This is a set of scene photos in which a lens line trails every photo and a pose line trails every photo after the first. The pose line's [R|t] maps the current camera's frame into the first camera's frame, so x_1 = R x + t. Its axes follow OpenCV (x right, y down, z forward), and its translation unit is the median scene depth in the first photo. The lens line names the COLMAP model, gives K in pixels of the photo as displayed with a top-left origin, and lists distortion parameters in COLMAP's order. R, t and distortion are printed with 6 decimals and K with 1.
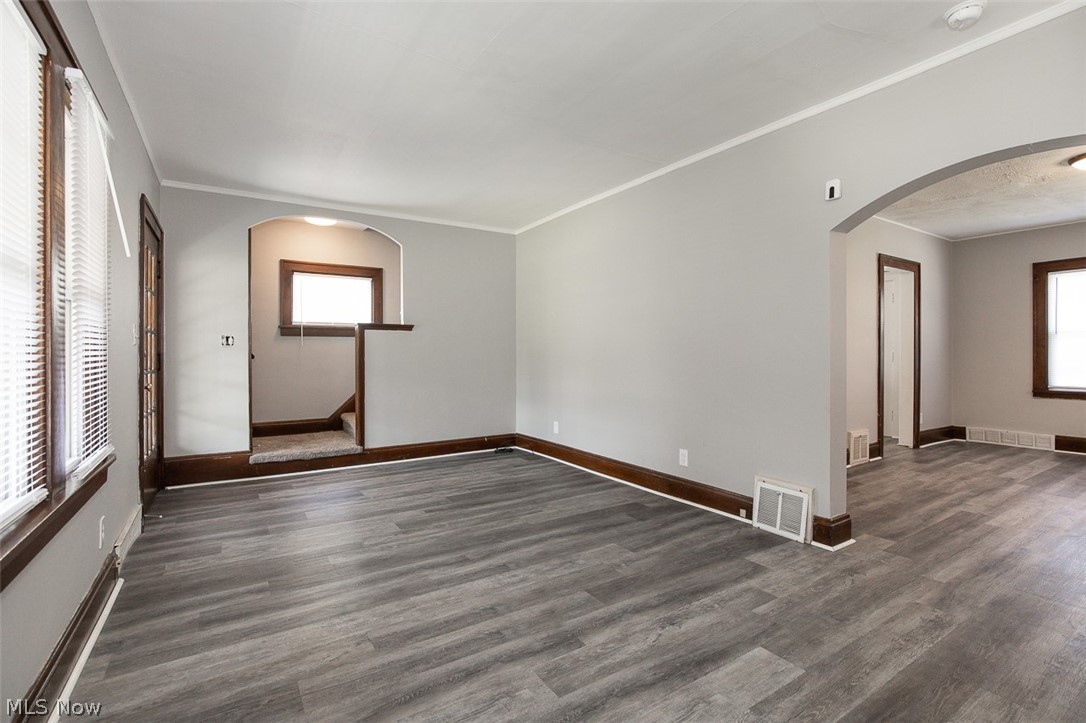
lens RADIAL K [[500.5, 0, 541.9], [0, 500.5, 352.6], [0, 0, 1]] dist [-0.006161, 0.000597]
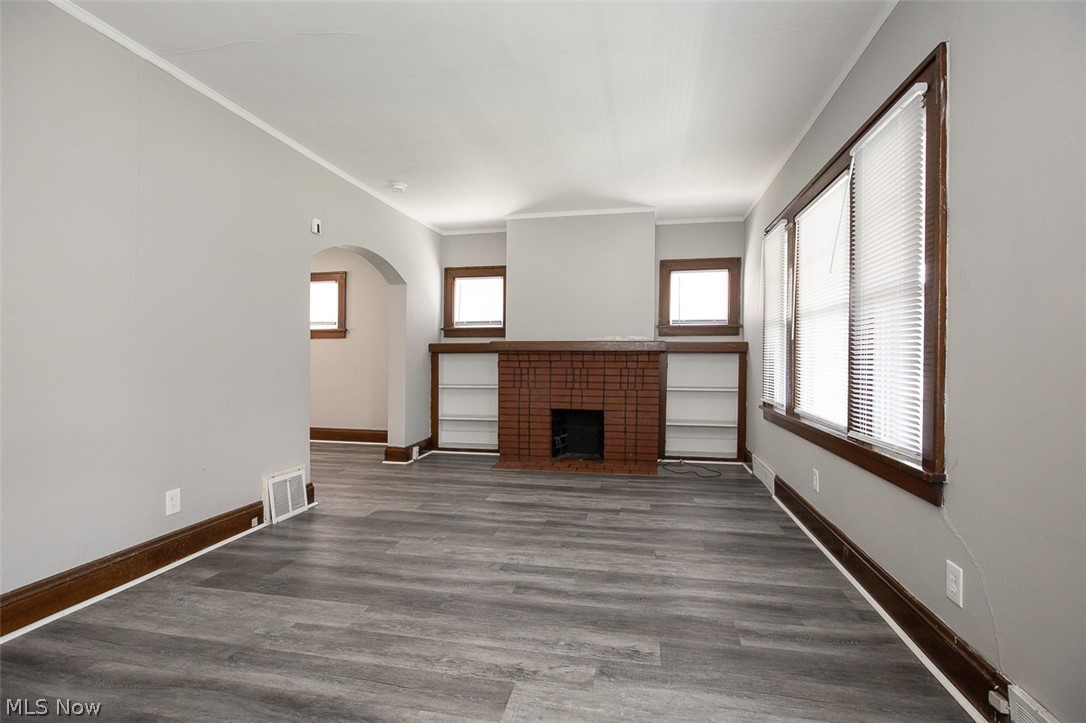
lens RADIAL K [[497.4, 0, 543.0], [0, 497.4, 361.5], [0, 0, 1]] dist [-0.002799, 0.000364]
pose [[-0.718119, -0.002024, 0.695917, -0.681539], [0.000032, 0.999996, 0.002941, 0.019548], [-0.695920, 0.002134, -0.718116, 1.392561]]
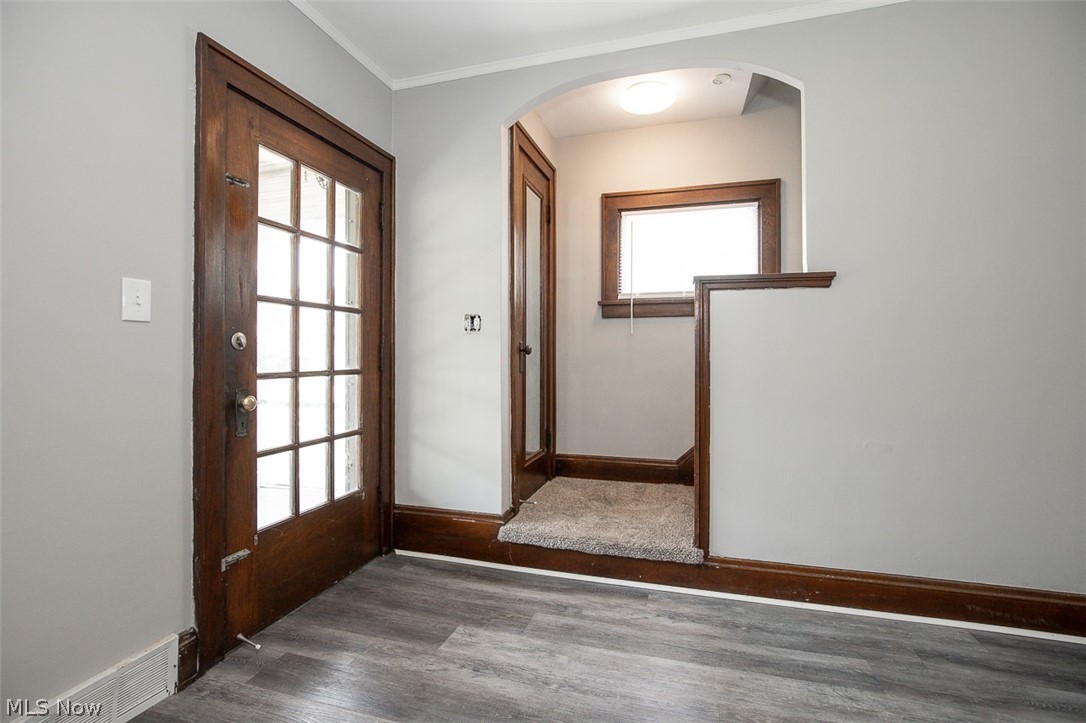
lens RADIAL K [[500.5, 0, 541.9], [0, 500.5, 352.6], [0, 0, 1]] dist [-0.006161, 0.000597]
pose [[0.649731, 0.000123, -0.760164, -0.179223], [0.000278, 1.000000, 0.000399, 0.015794], [0.760164, -0.000471, 0.649731, 0.962518]]
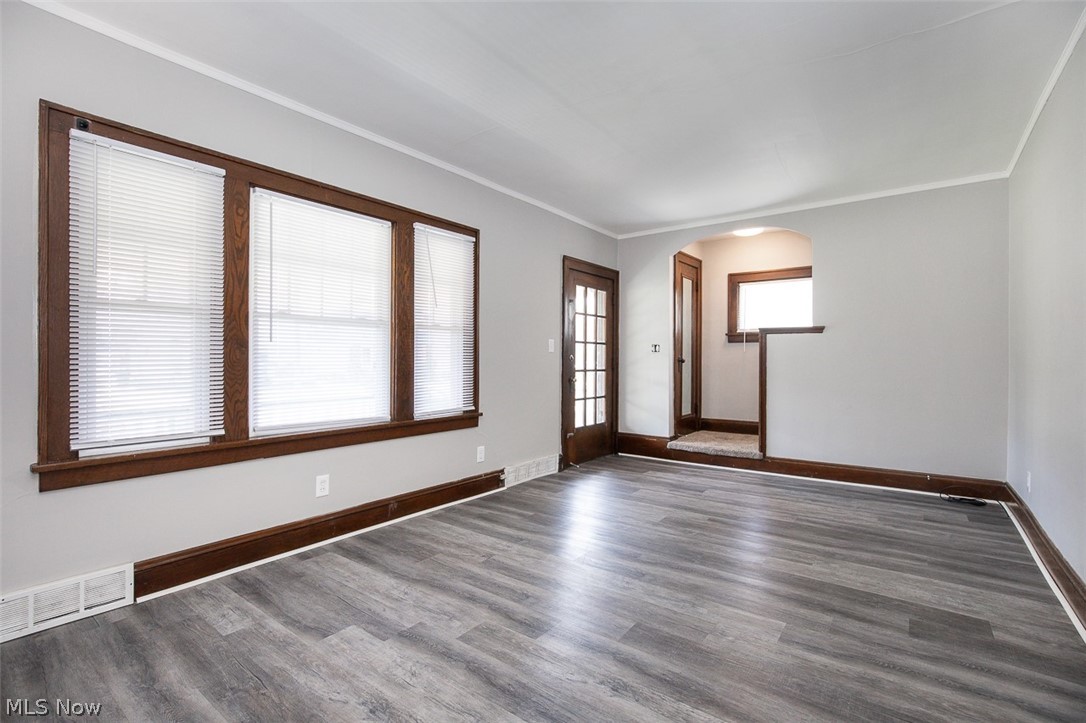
lens RADIAL K [[497.4, 0, 543.0], [0, 497.4, 361.5], [0, 0, 1]] dist [-0.002799, 0.000364]
pose [[0.351155, 0.006302, -0.936296, 0.649782], [-0.002532, 0.999980, 0.005781, 0.004689], [0.936314, 0.000341, 0.351164, 0.406145]]
